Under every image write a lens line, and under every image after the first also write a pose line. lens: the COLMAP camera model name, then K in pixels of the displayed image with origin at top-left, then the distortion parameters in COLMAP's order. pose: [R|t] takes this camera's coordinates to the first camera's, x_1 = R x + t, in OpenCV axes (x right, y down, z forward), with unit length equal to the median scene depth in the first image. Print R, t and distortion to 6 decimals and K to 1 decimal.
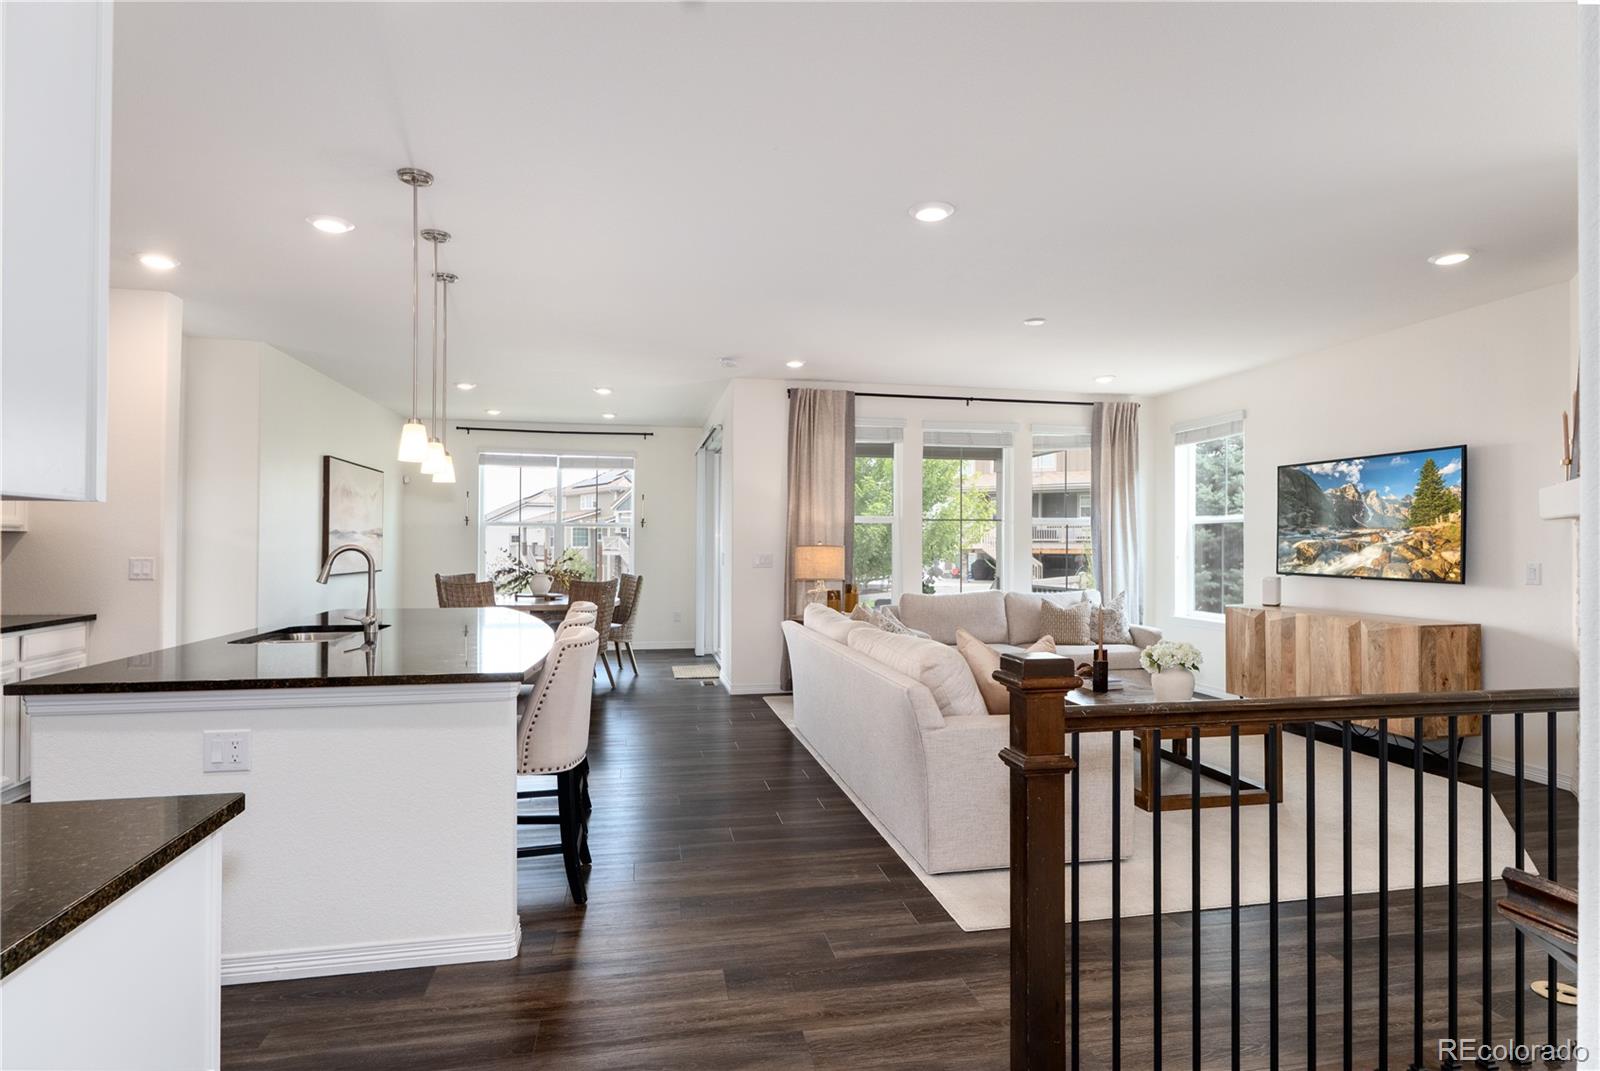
lens RADIAL K [[819.4, 0, 800.9], [0, 819.4, 538.3], [0, 0, 1]] dist [0.000335, -0.003964]
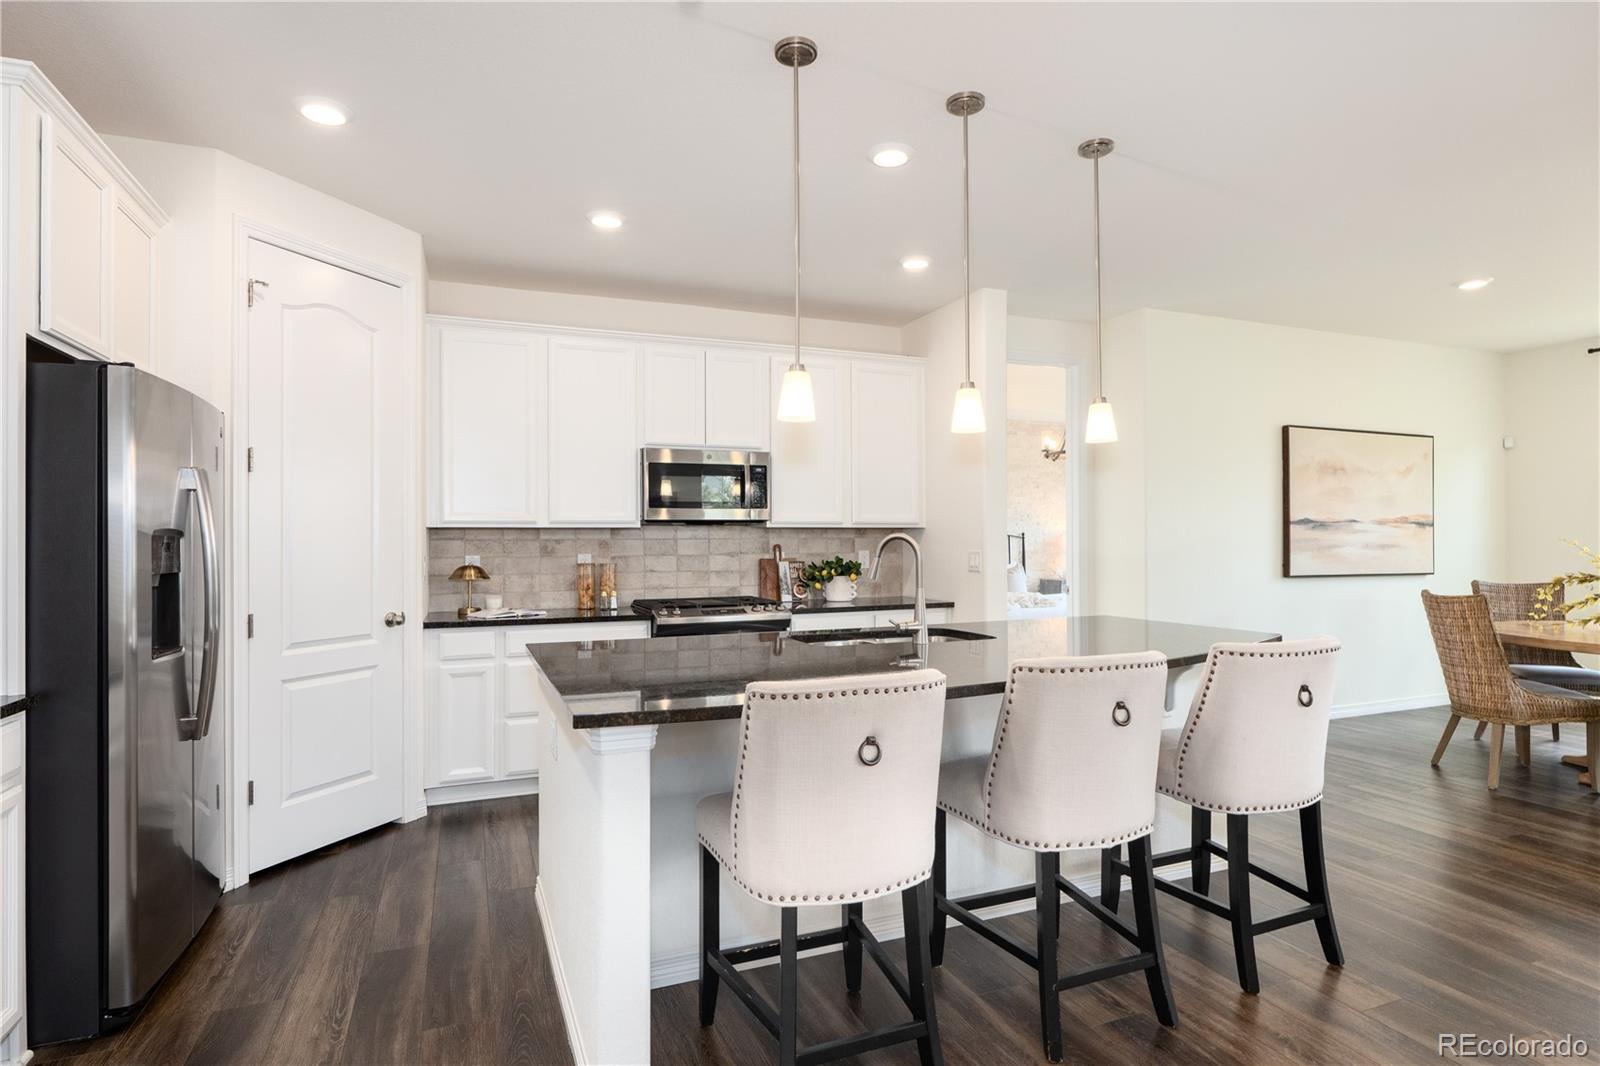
lens RADIAL K [[840.8, 0, 800.1], [0, 840.8, 530.2], [0, 0, 1]] dist [-0.002883, -0.002222]
pose [[0.178632, -0.022382, -0.983661, 0.161635], [0.012737, 0.999710, -0.020434, 0.013144], [0.983834, -0.008879, 0.178865, 0.450310]]
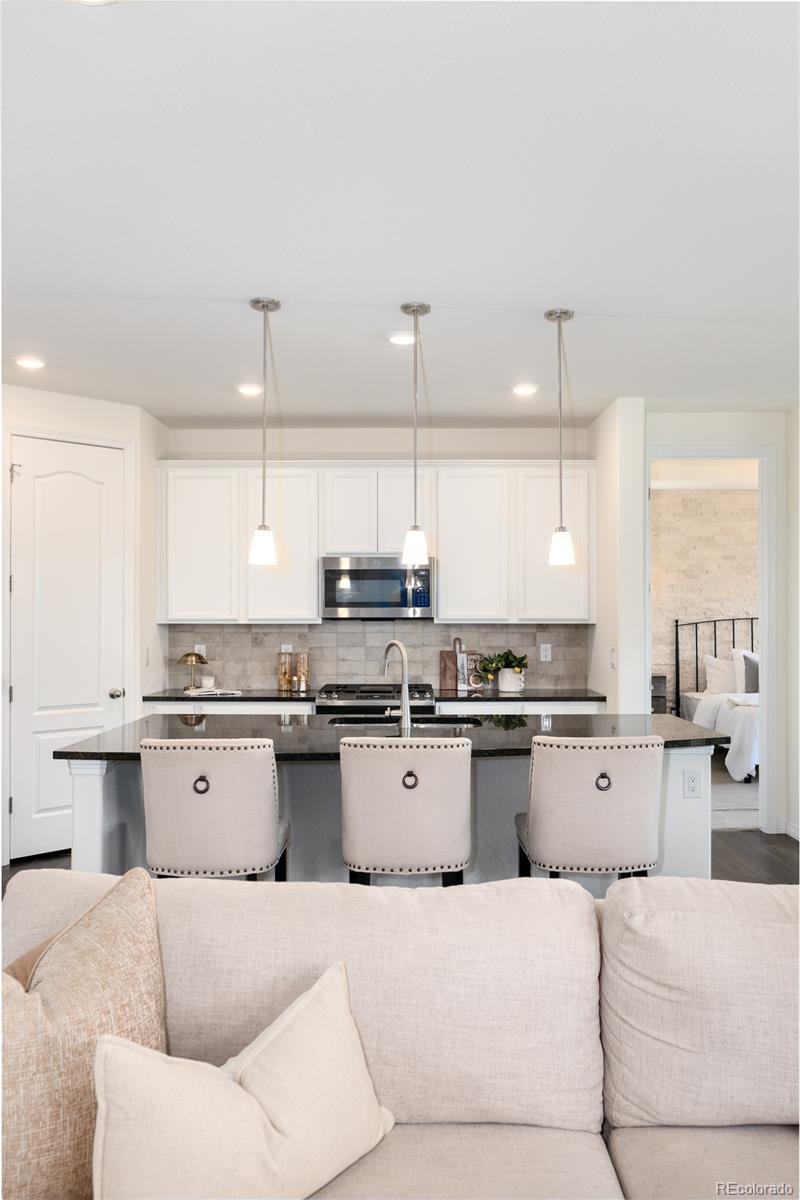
lens RADIAL K [[972.9, 0, 400.3], [0, 972.9, 598.0], [0, 0, 1]] dist [0.005033, -0.002457]
pose [[-0.215337, -0.024421, -0.976234, 0.402585], [0.003759, 0.999659, -0.025836, -0.007735], [0.976533, -0.009234, -0.215172, 0.764529]]
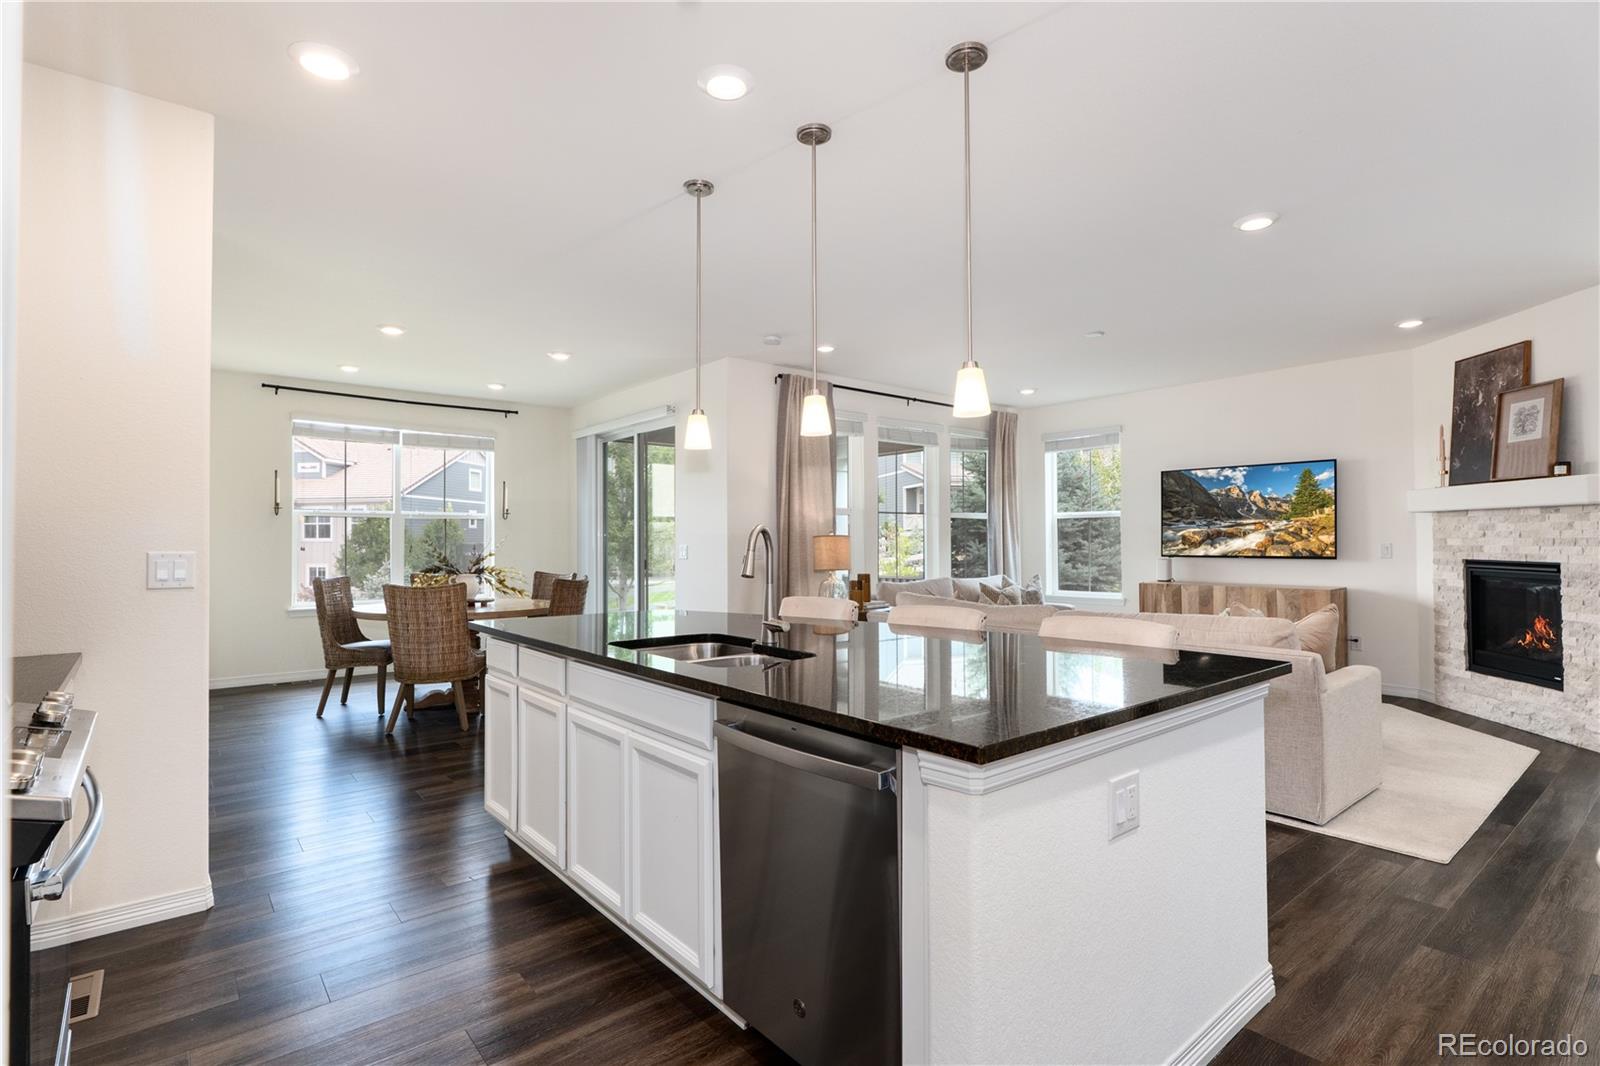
lens RADIAL K [[775.1, 0, 800.0], [0, 775.1, 536.1], [0, 0, 1]] dist [0.000836, 0.000278]
pose [[0.880663, -0.003618, 0.473729, -0.507608], [0.005089, 0.999985, -0.001825, 0.012410], [-0.473715, 0.004018, 0.880669, 0.223431]]
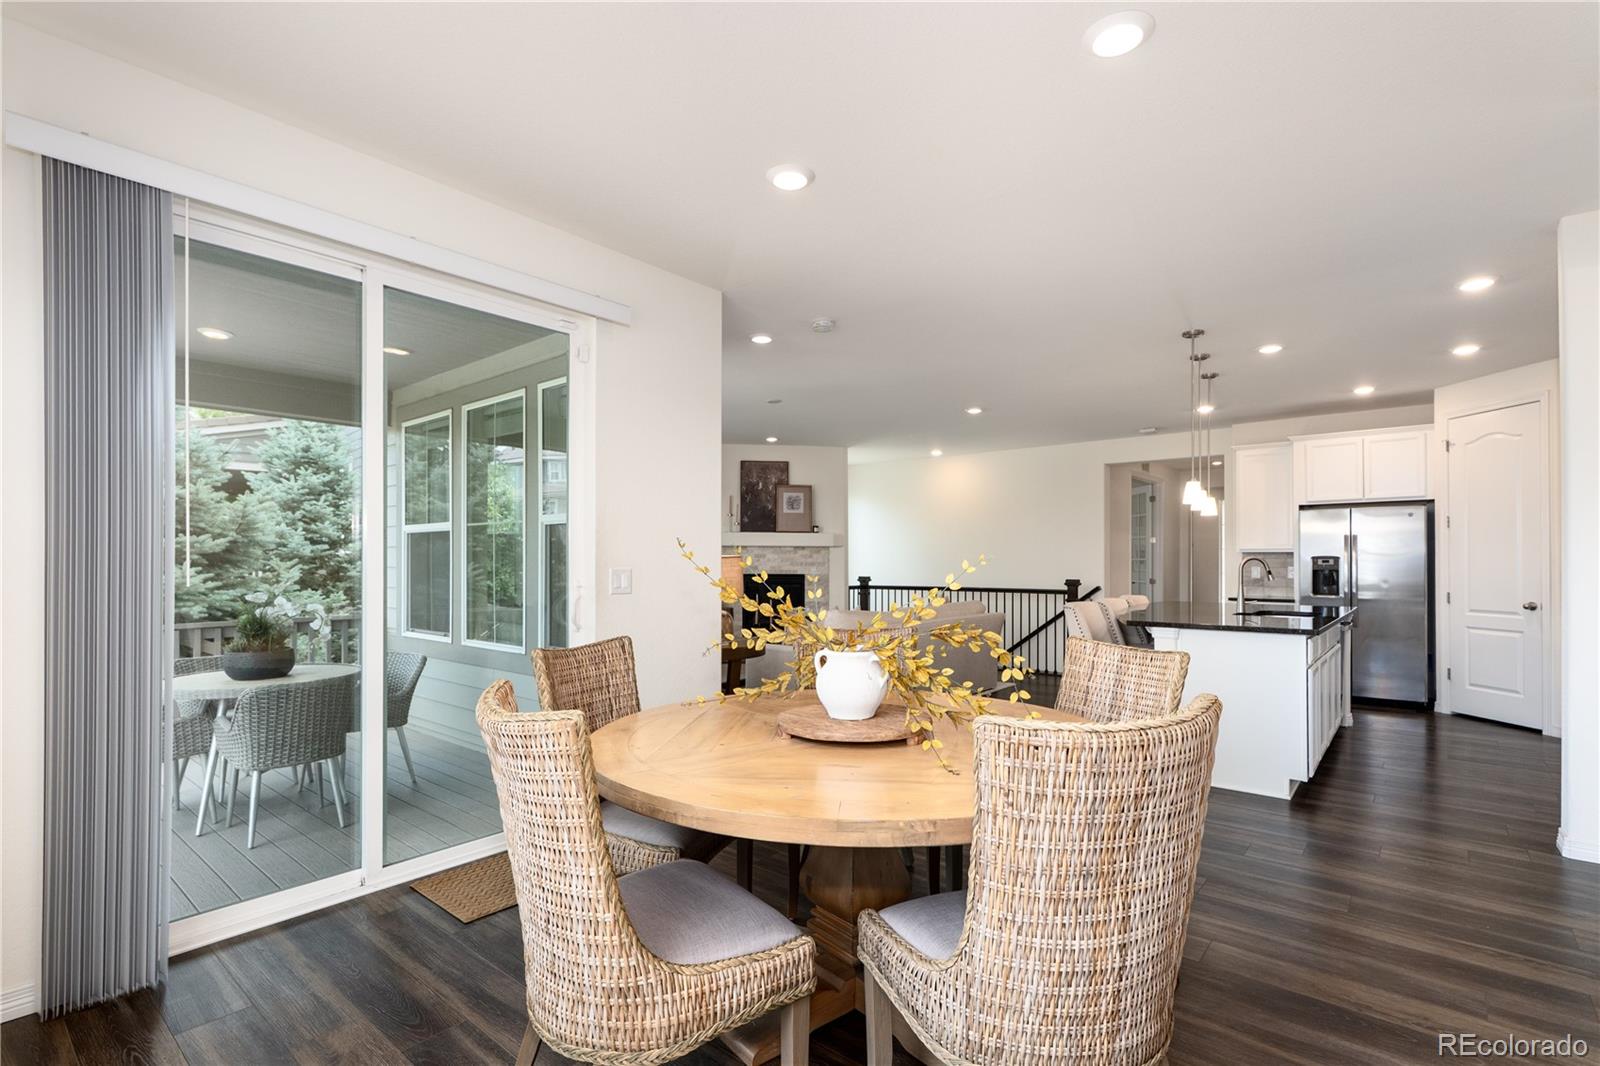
lens RADIAL K [[746.3, 0, 800.4], [0, 746.3, 561.1], [0, 0, 1]] dist [-0.001761, 0.002405]
pose [[-0.620263, -0.003477, 0.784386, -0.681069], [-0.005681, 0.999984, -0.000060, 0.015007], [-0.784373, -0.004493, -0.620273, 1.565208]]
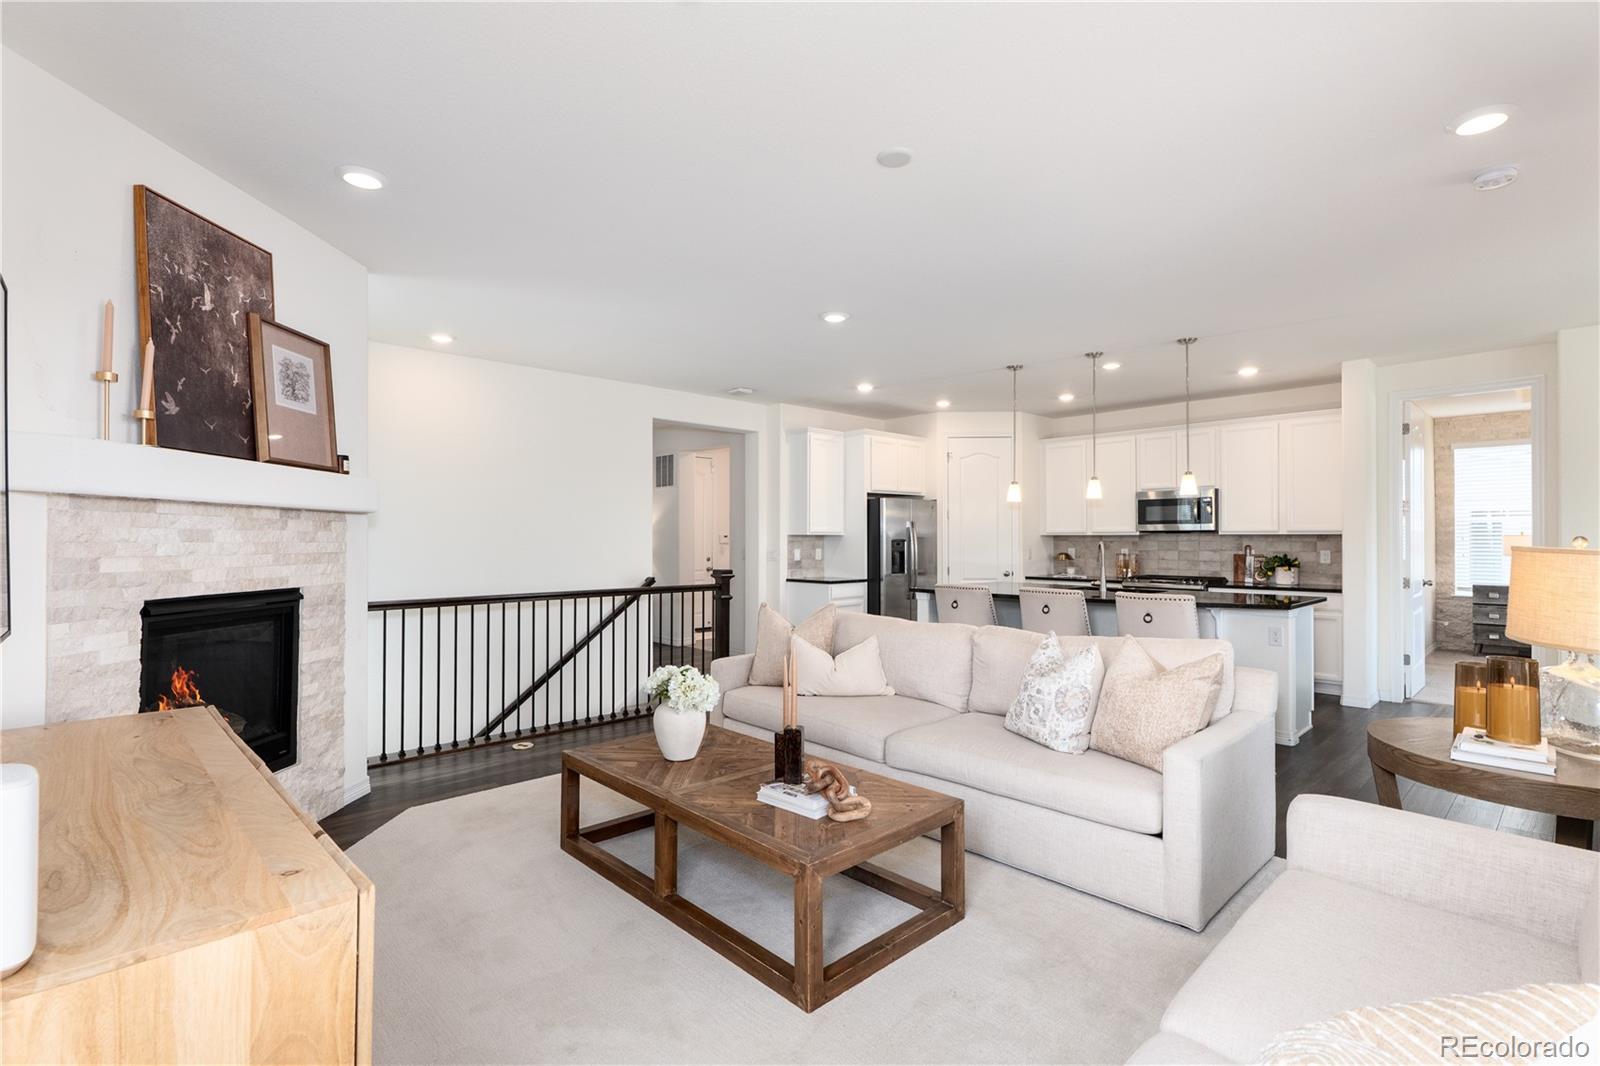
lens RADIAL K [[746.3, 0, 789.6], [0, 746.3, 535.6], [0, 0, 1]] dist [-0.001761, 0.002405]
pose [[-0.856251, -0.007400, -0.516507, 0.549273], [-0.003263, 0.999955, -0.008918, 0.007287], [0.516550, -0.005950, -0.856237, 1.240705]]
